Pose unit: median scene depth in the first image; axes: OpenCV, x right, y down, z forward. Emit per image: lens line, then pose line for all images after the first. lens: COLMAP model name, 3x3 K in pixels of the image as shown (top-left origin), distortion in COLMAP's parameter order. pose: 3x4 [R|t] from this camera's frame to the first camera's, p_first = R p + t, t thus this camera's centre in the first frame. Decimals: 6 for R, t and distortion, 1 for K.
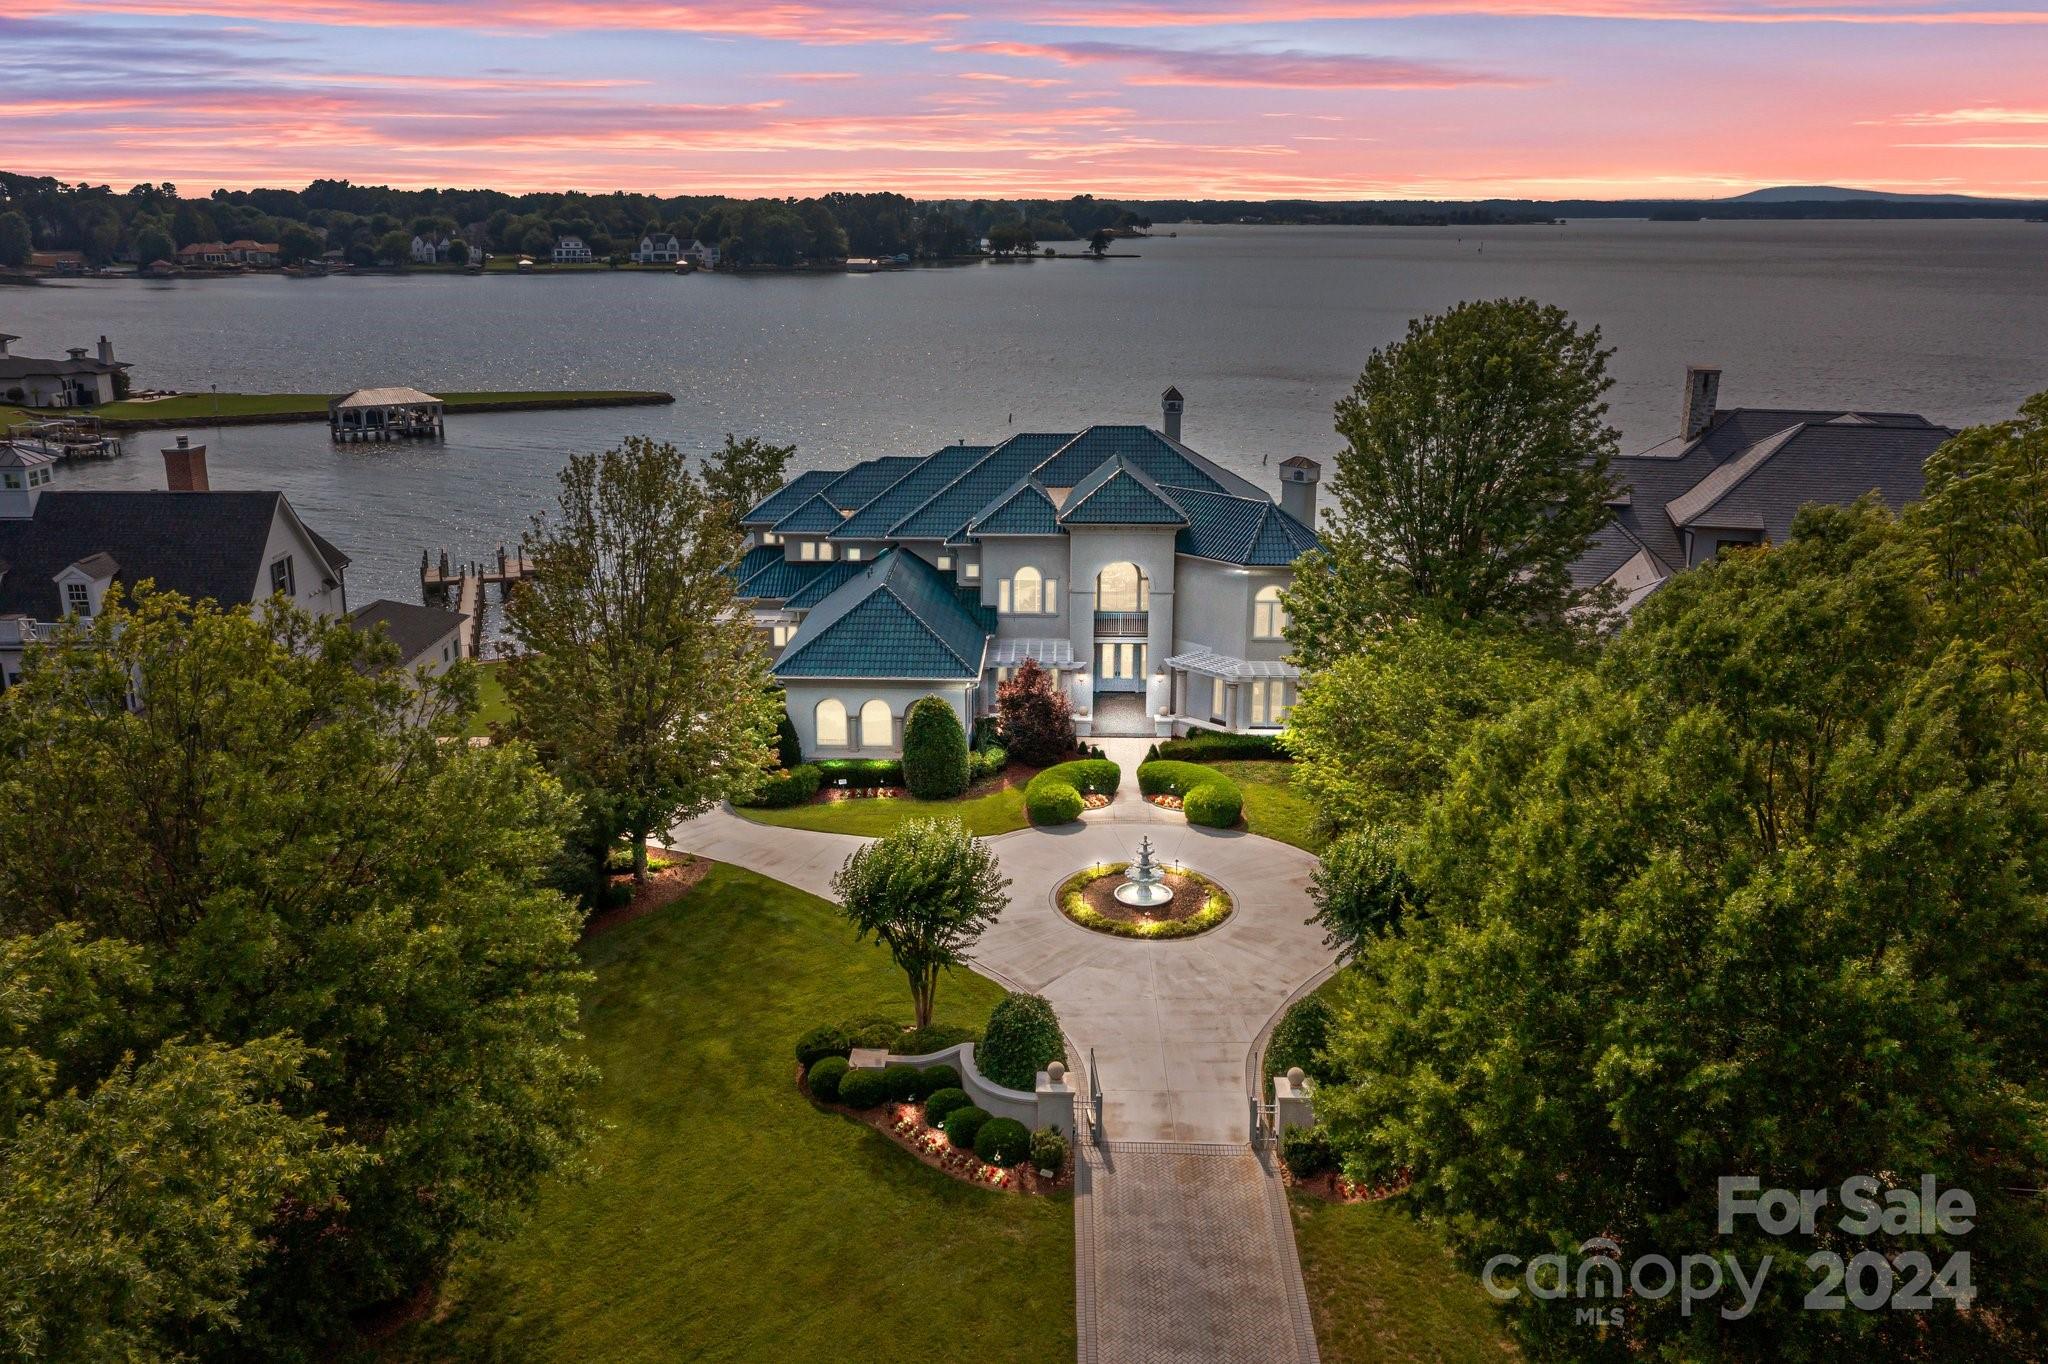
lens RADIAL K [[1637.9, 0, 1024.0], [0, 1637.9, 682.0], [0, 0, 1]] dist [-0.004667, 0.011841]
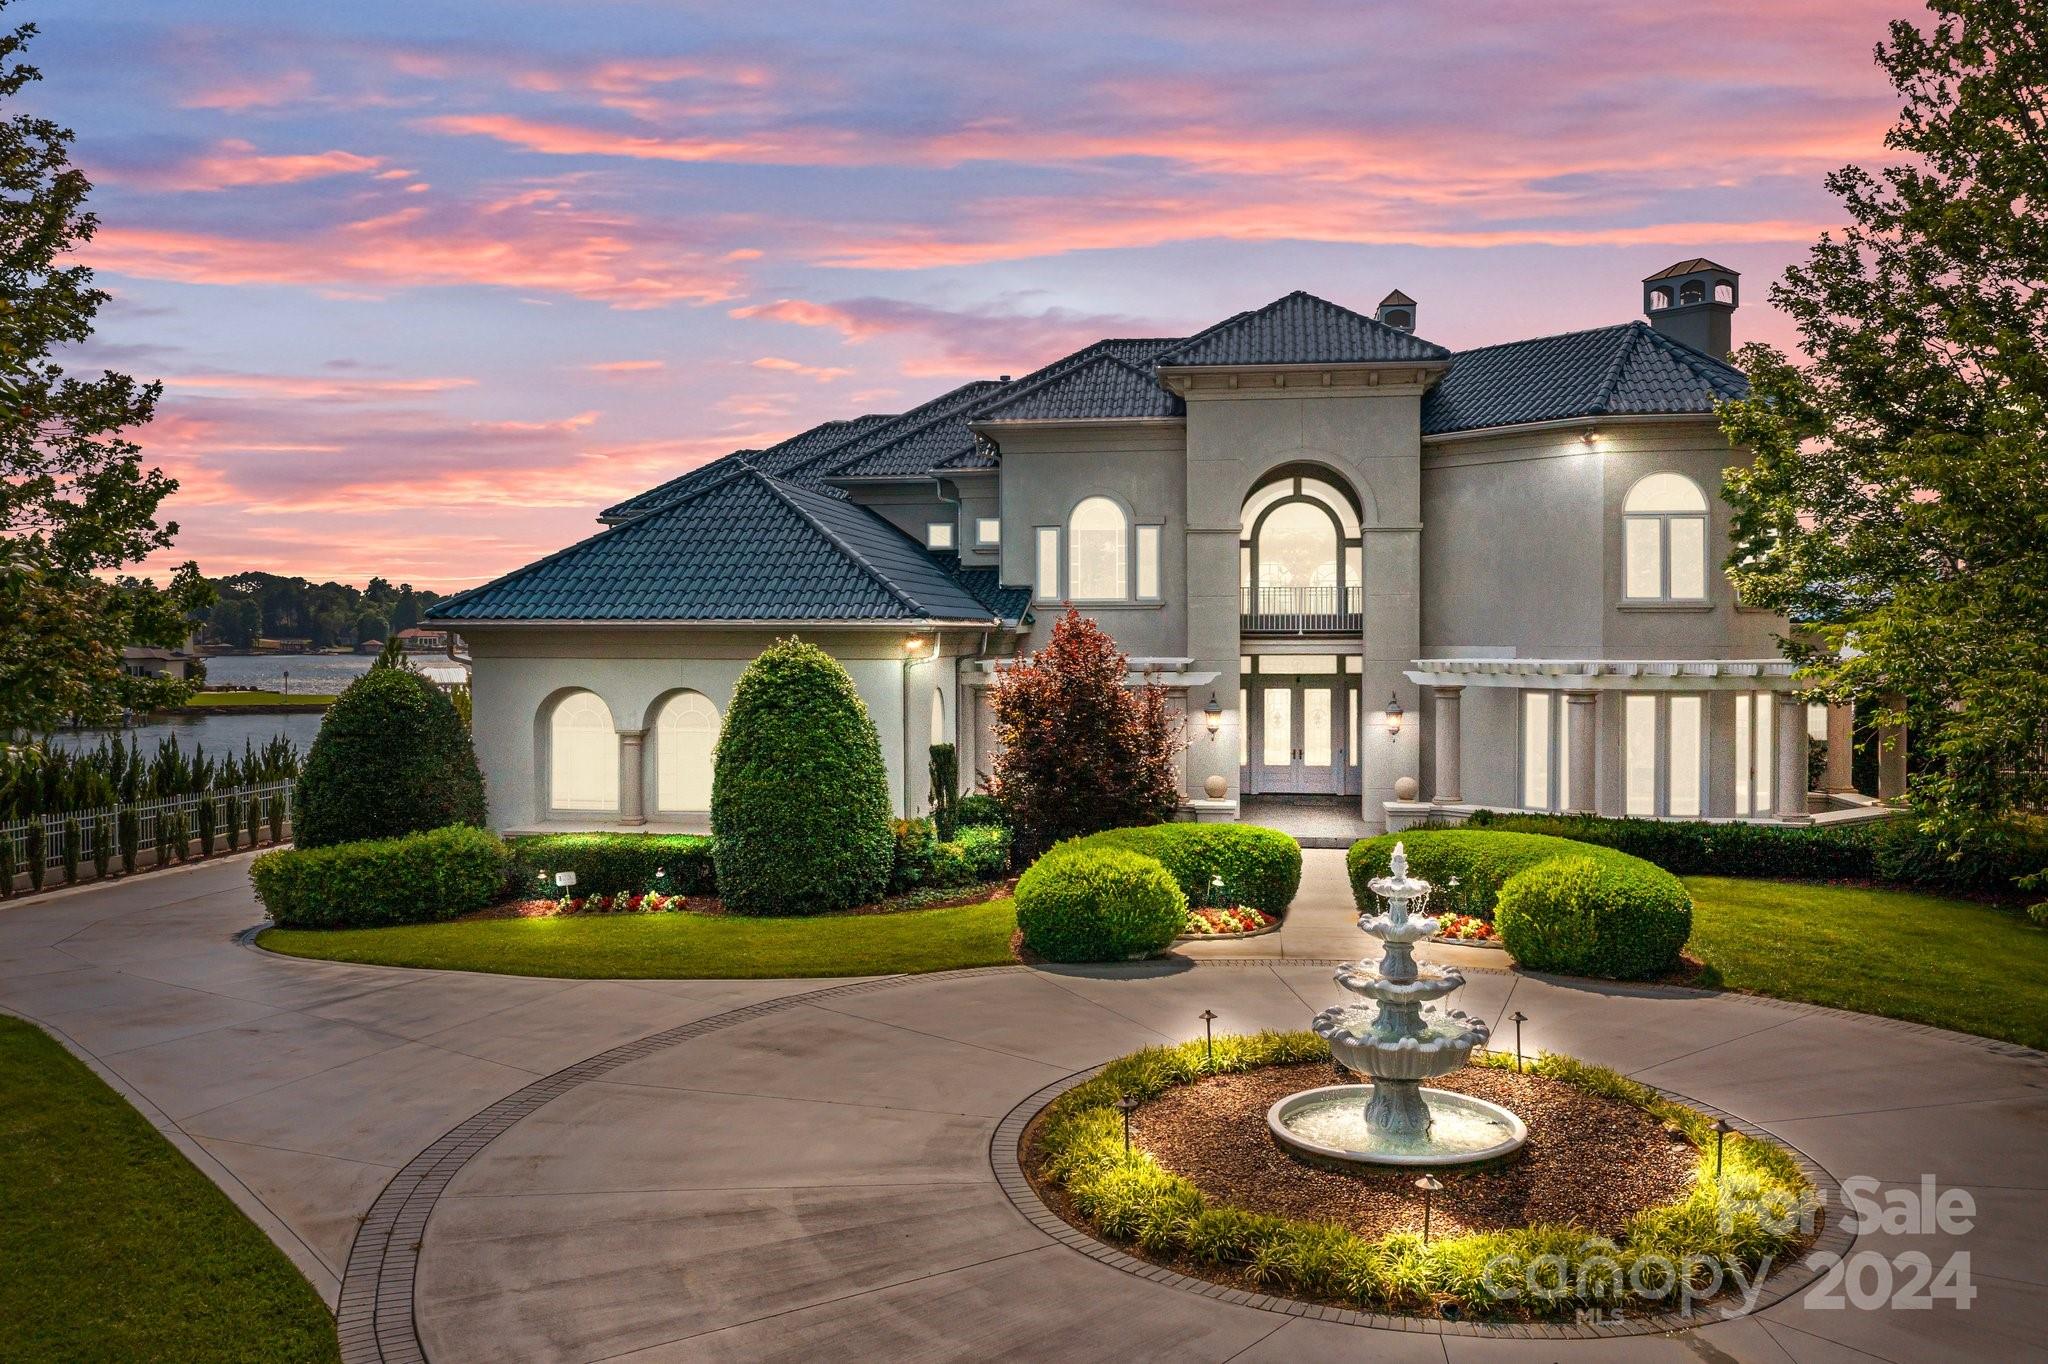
lens RADIAL K [[1637.9, 0, 1024.0], [0, 1637.9, 682.0], [0, 0, 1]] dist [-0.004667, 0.011841]
pose [[0.993184, -0.002893, -0.116524, 0.040152], [-0.025529, 0.970020, -0.241682, 0.105357], [0.113730, 0.243009, 0.963334, 0.631557]]
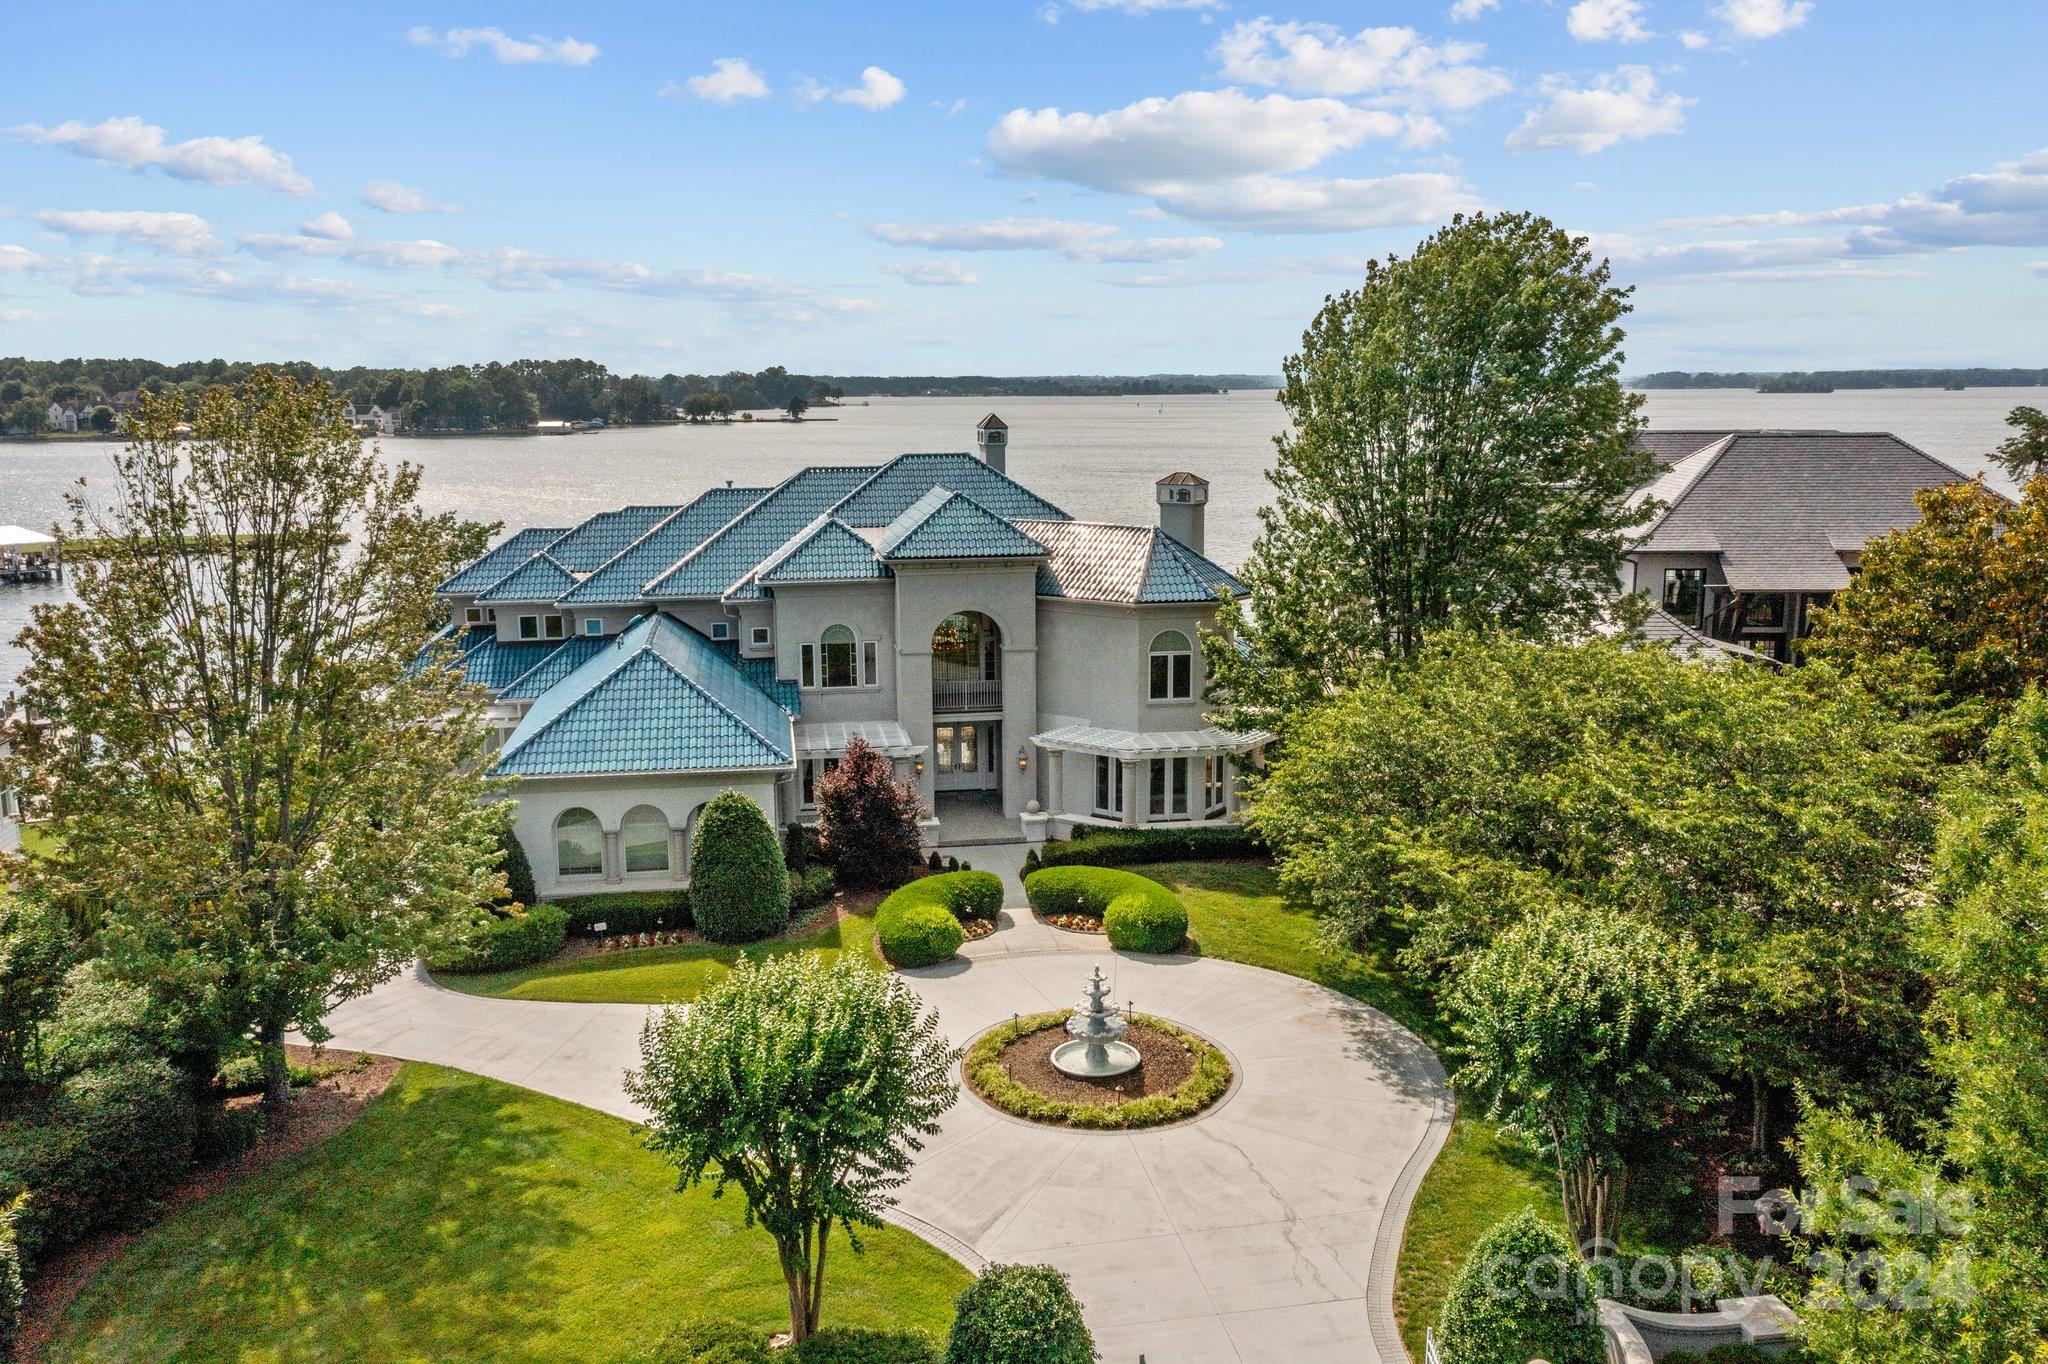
lens RADIAL K [[1617.2, 0, 1024.0], [0, 1617.2, 682.0], [0, 0, 1]] dist [0.002205, 0.008097]
pose [[0.982741, -0.040984, 0.180392, -0.054600], [0.058598, 0.993900, -0.093426, 0.032733], [-0.175463, 0.102384, 0.979148, 0.299298]]
